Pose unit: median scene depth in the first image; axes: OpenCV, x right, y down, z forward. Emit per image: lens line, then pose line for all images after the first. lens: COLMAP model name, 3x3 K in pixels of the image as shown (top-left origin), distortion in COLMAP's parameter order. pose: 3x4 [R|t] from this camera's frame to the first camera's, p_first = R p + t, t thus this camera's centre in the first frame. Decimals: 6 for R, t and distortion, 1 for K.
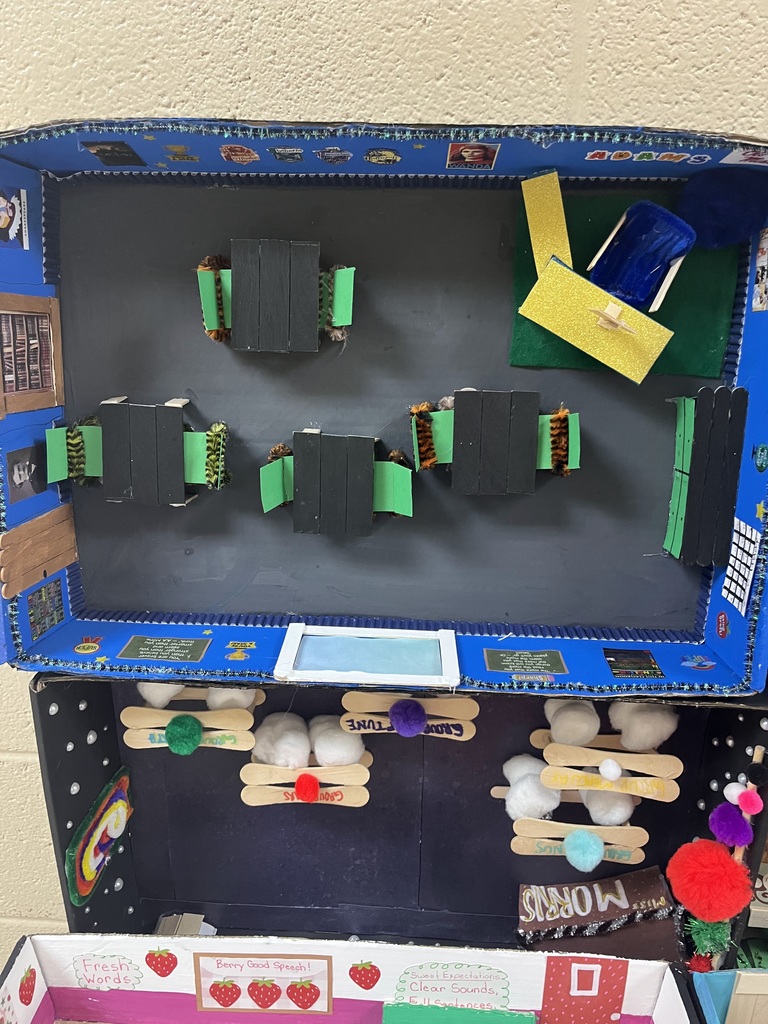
lens RADIAL K [[783.2, 0, 371.1], [0, 783.2, 504.7], [0, 0, 1]] dist [0.065865, -0.109397]
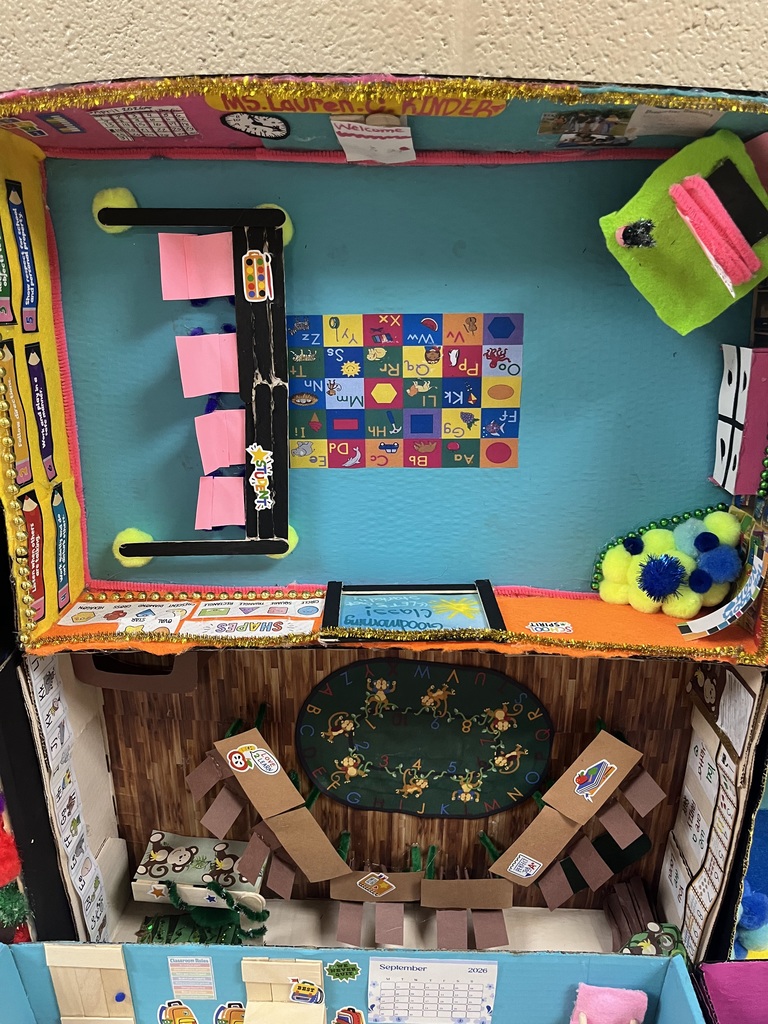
lens RADIAL K [[783.2, 0, 385.7], [0, 783.2, 513.5], [0, 0, 1]] dist [0.065865, -0.109397]
pose [[0.999546, -0.010360, 0.028303, 0.832529], [0.009925, 0.999831, 0.015463, 0.040580], [-0.028459, -0.015175, 0.999480, 0.004268]]
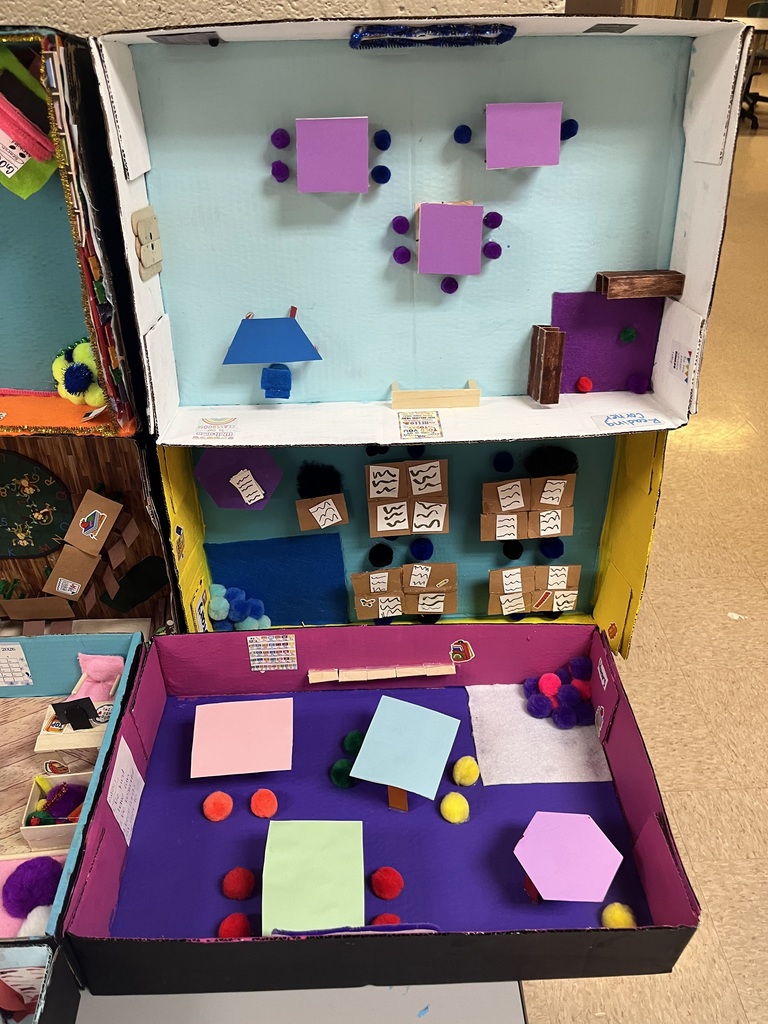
lens RADIAL K [[783.2, 0, 389.1], [0, 783.2, 516.9], [0, 0, 1]] dist [0.065865, -0.109397]
pose [[0.995434, -0.062393, 0.072244, 1.555245], [0.041483, 0.964369, 0.261289, 0.034874], [-0.085972, -0.257099, 0.962553, -0.419185]]
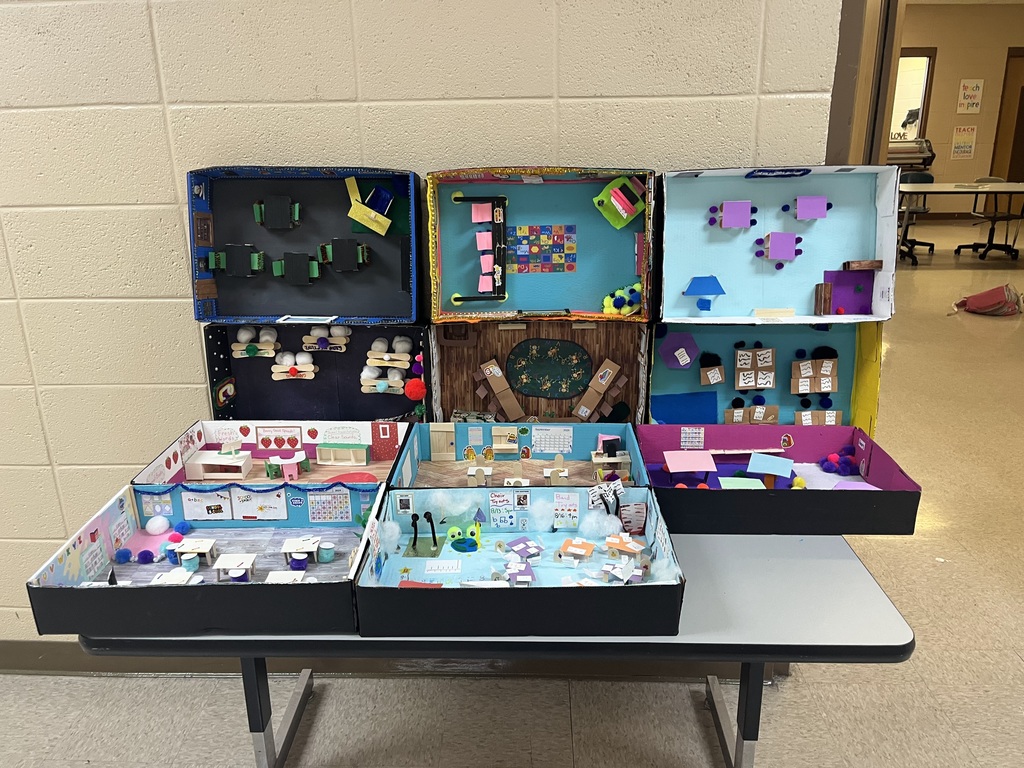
lens RADIAL K [[783.2, 0, 507.5], [0, 783.2, 378.2], [0, 0, 1]] dist [0.065865, -0.109397]
pose [[0.999806, -0.018043, 0.007896, 0.720610], [0.018590, 0.996943, -0.075883, 0.629715], [-0.006503, 0.076015, 0.997085, -2.029677]]
